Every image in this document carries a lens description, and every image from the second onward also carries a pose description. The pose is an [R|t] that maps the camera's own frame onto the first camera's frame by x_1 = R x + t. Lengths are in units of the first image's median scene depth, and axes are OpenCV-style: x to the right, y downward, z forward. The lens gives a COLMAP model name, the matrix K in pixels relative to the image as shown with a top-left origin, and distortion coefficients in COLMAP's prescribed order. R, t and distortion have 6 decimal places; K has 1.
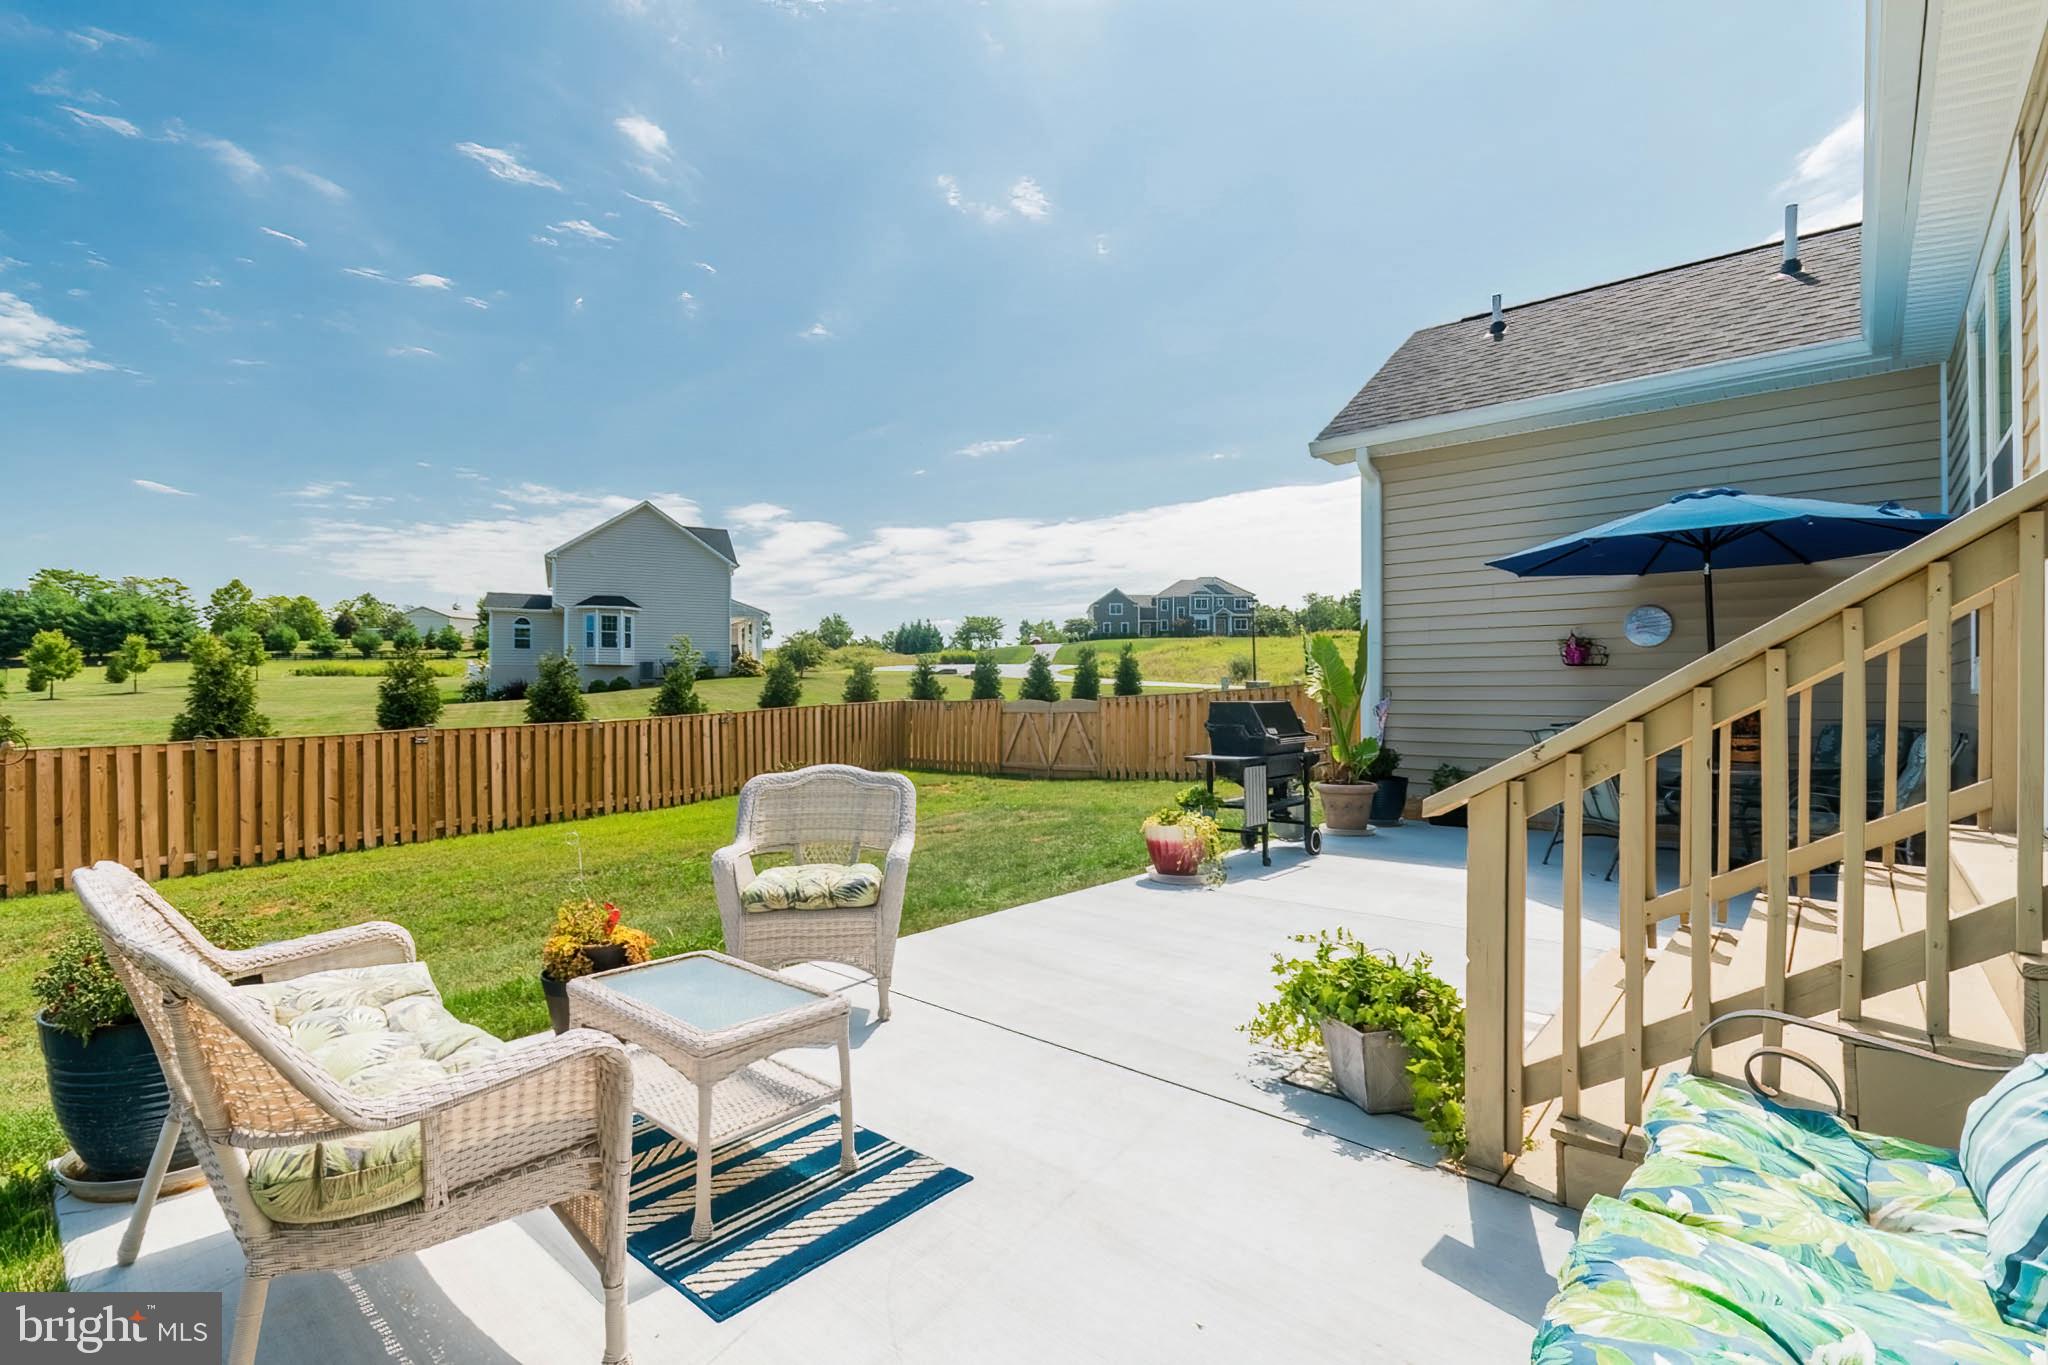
lens RADIAL K [[931.5, 0, 1018.6], [0, 931.5, 685.4], [0, 0, 1]] dist [0.016025, -0.012579]
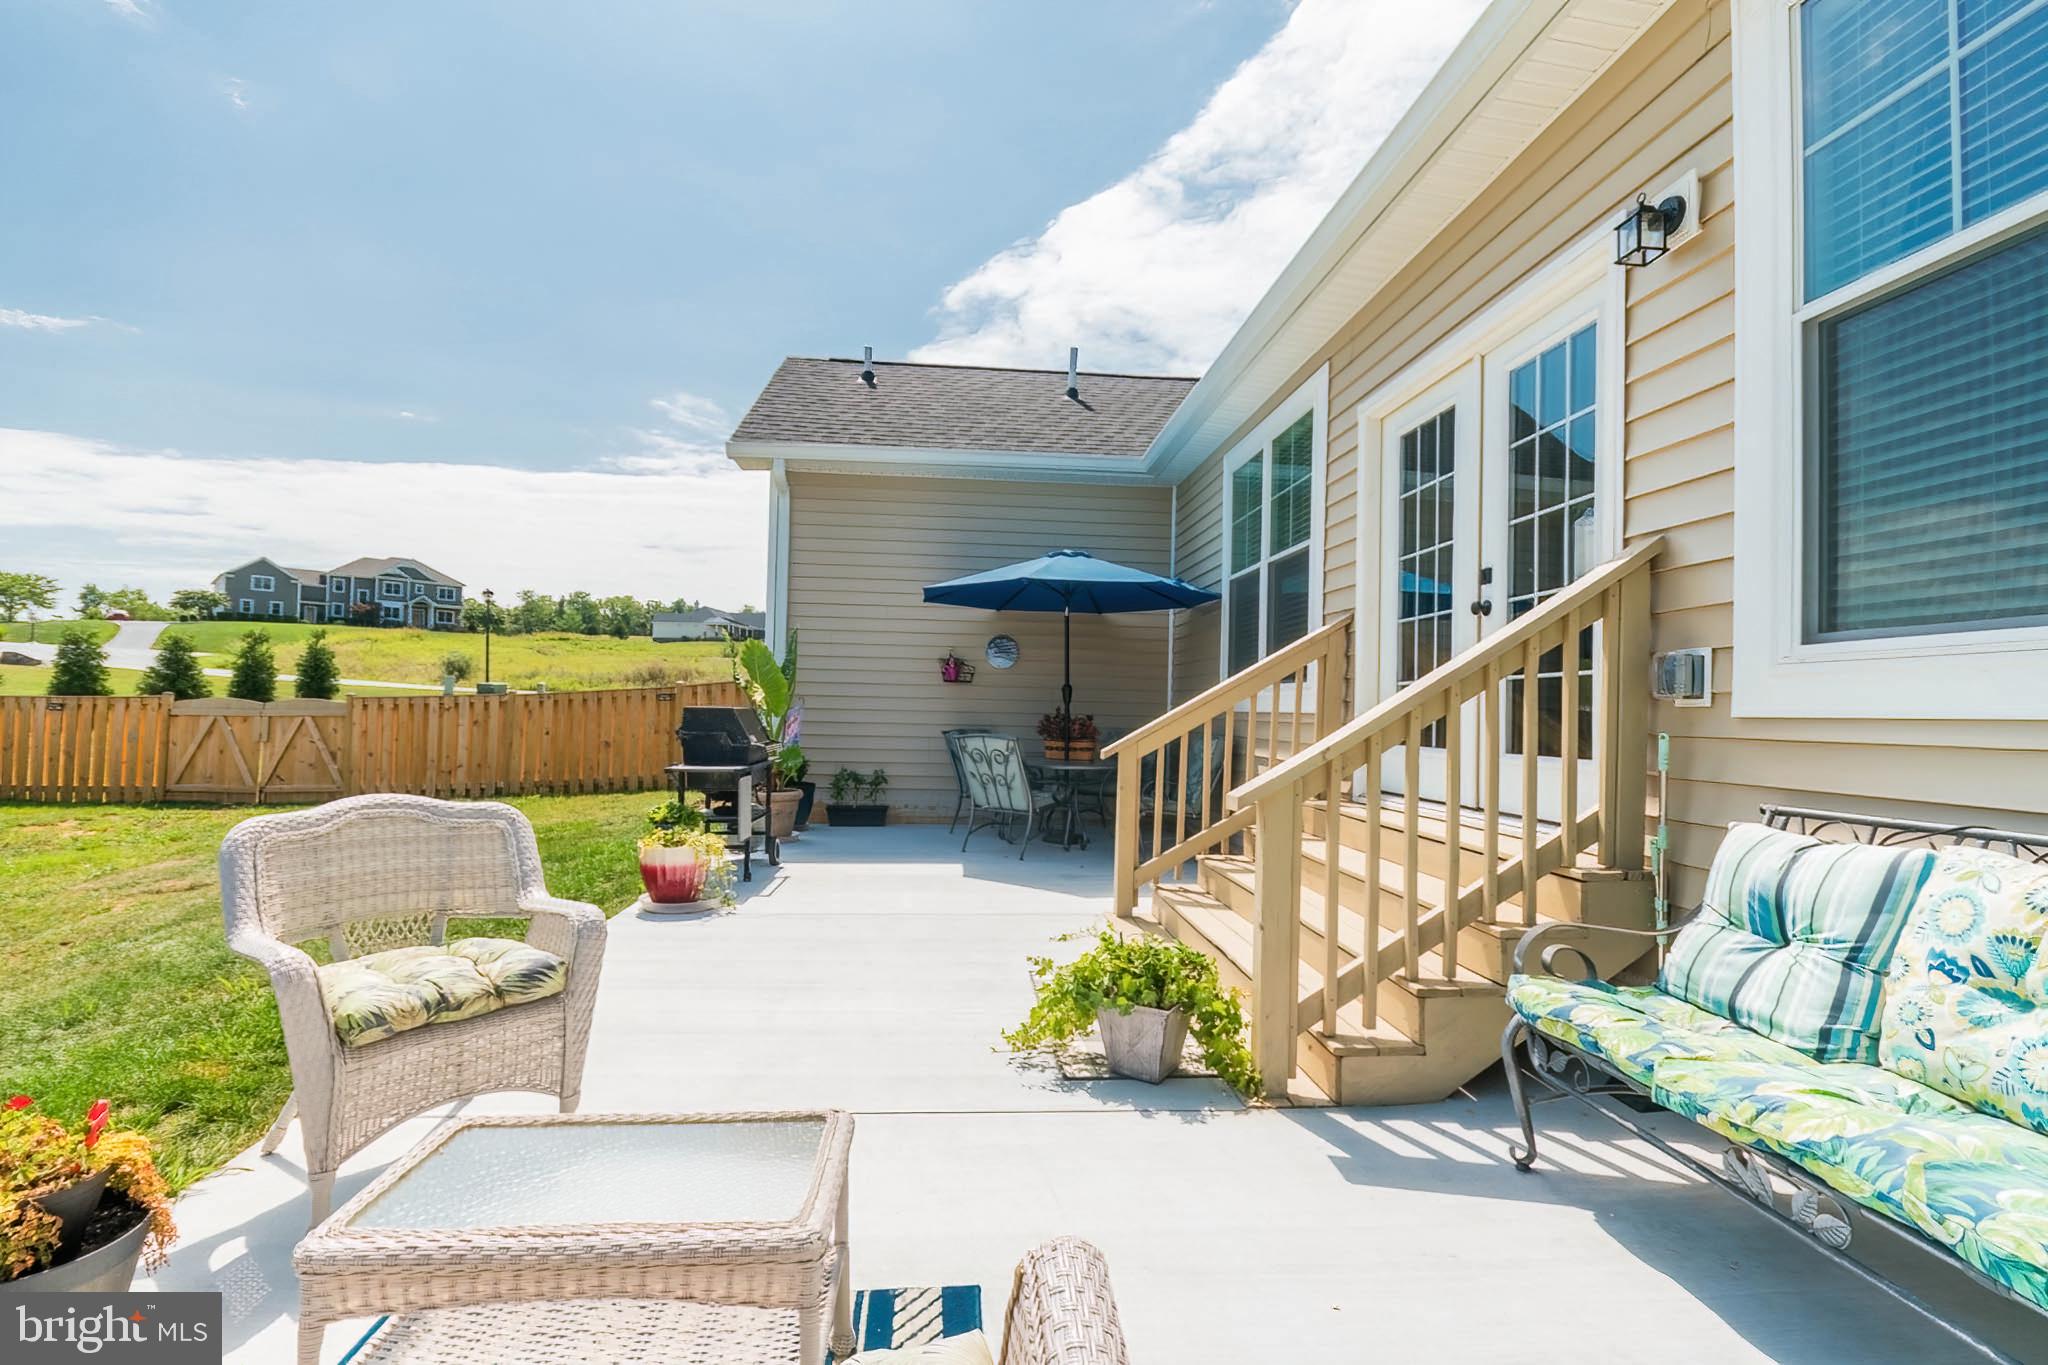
lens RADIAL K [[927.8, 0, 1020.4], [0, 927.8, 688.4], [0, 0, 1]] dist [-0.001436, -0.001425]
pose [[0.693255, 0.033092, 0.719933, -0.164083], [-0.029701, 0.999408, -0.017337, 0.004372], [-0.720080, -0.009364, 0.693827, 0.108687]]
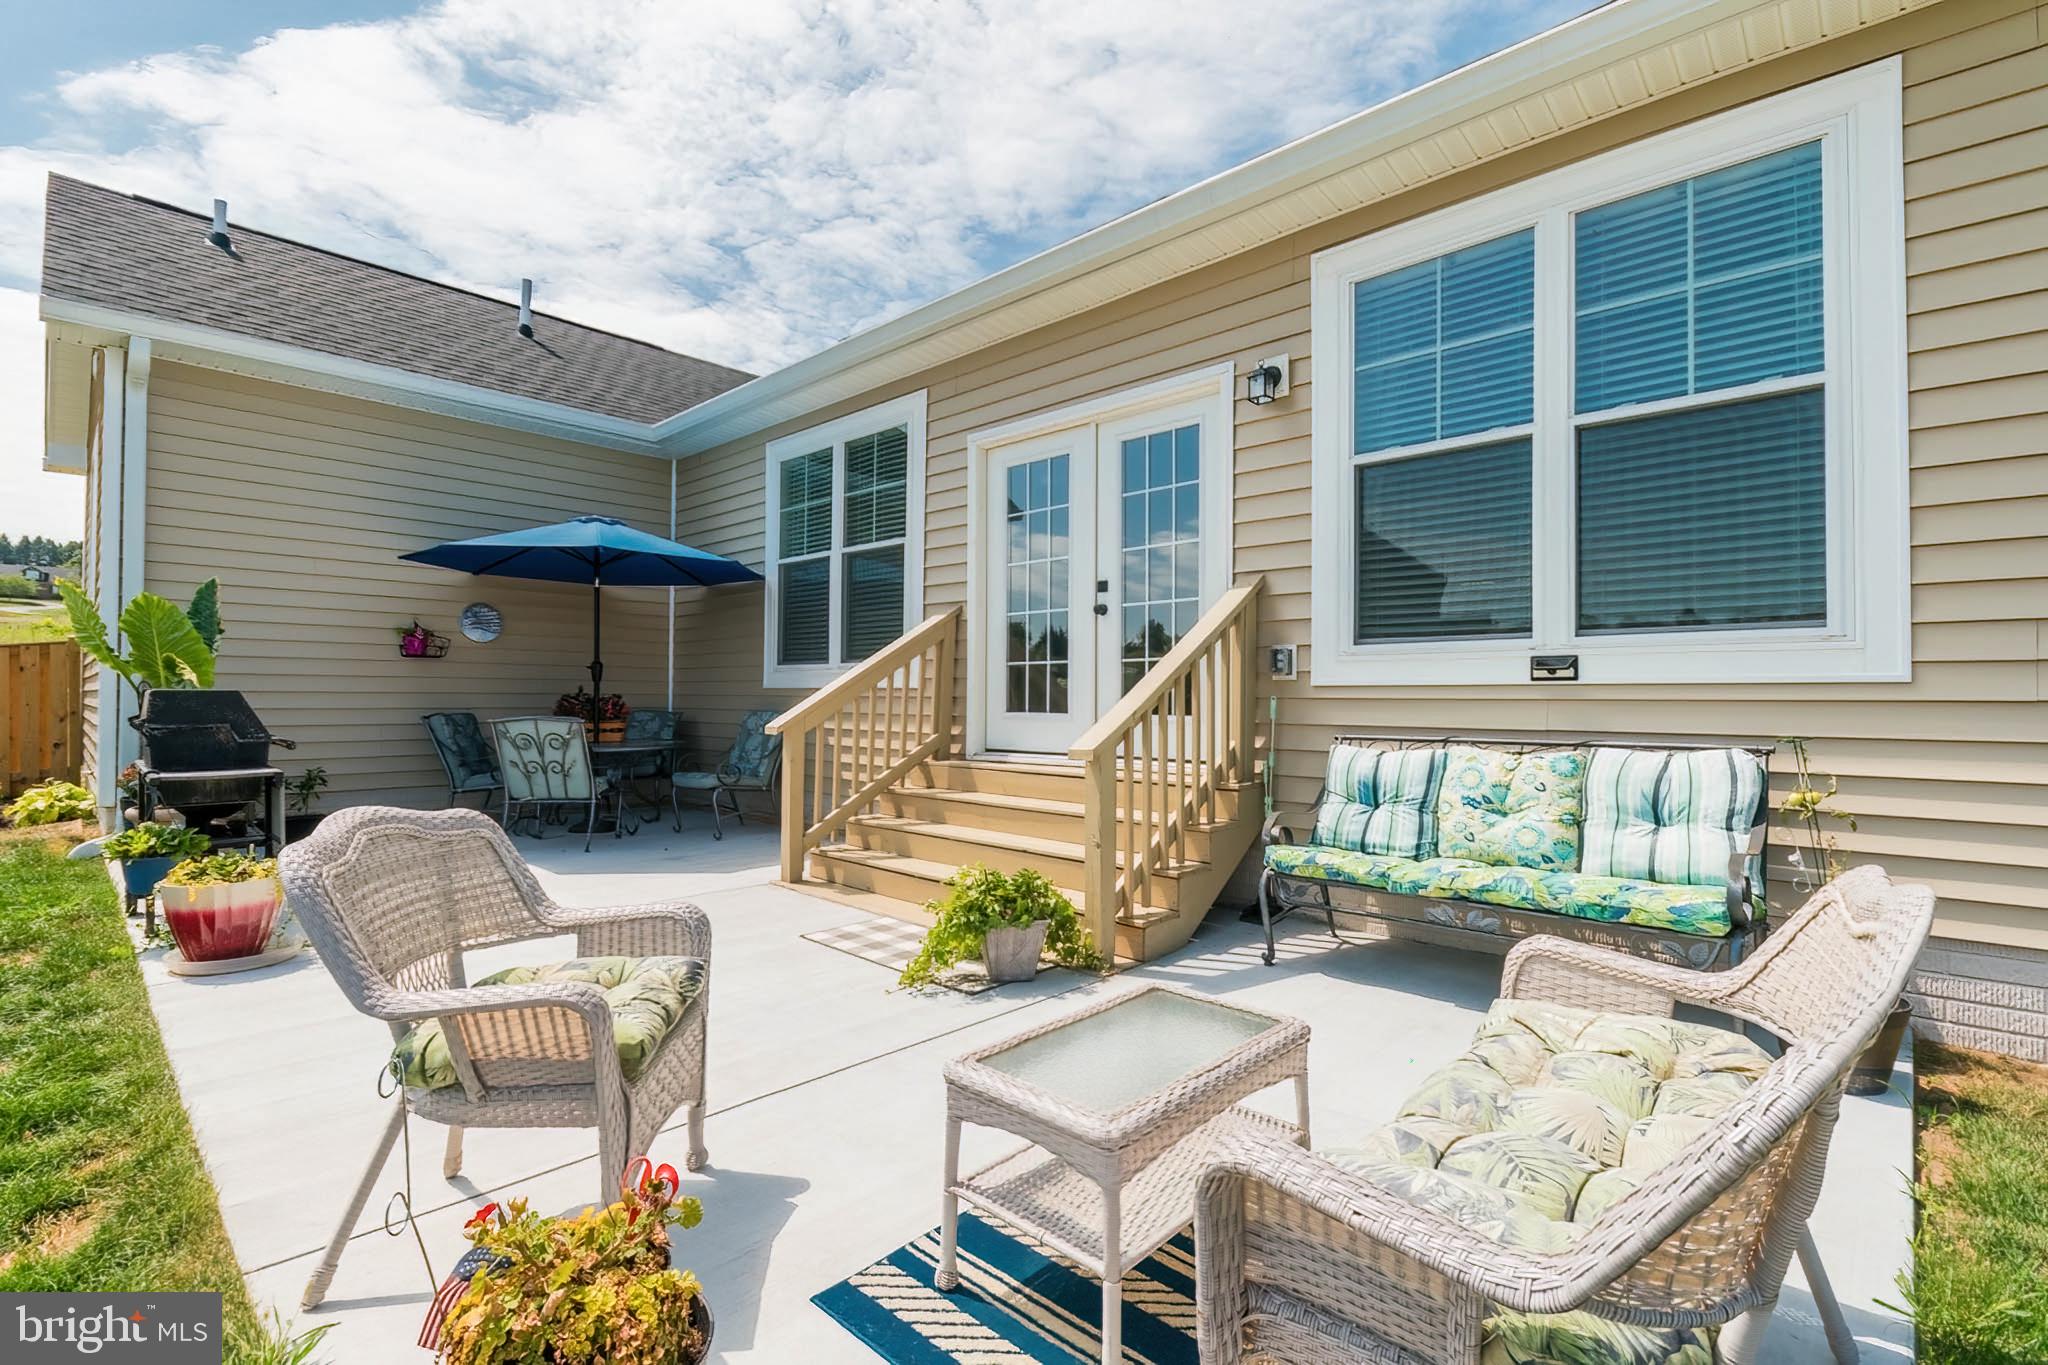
lens RADIAL K [[927.8, 0, 1020.4], [0, 927.8, 688.4], [0, 0, 1]] dist [-0.001436, -0.001425]
pose [[0.030779, 0.009877, 0.999477, -0.308099], [-0.014808, 0.999846, -0.009424, 0.010400], [-0.999417, -0.014510, 0.030920, 0.296714]]
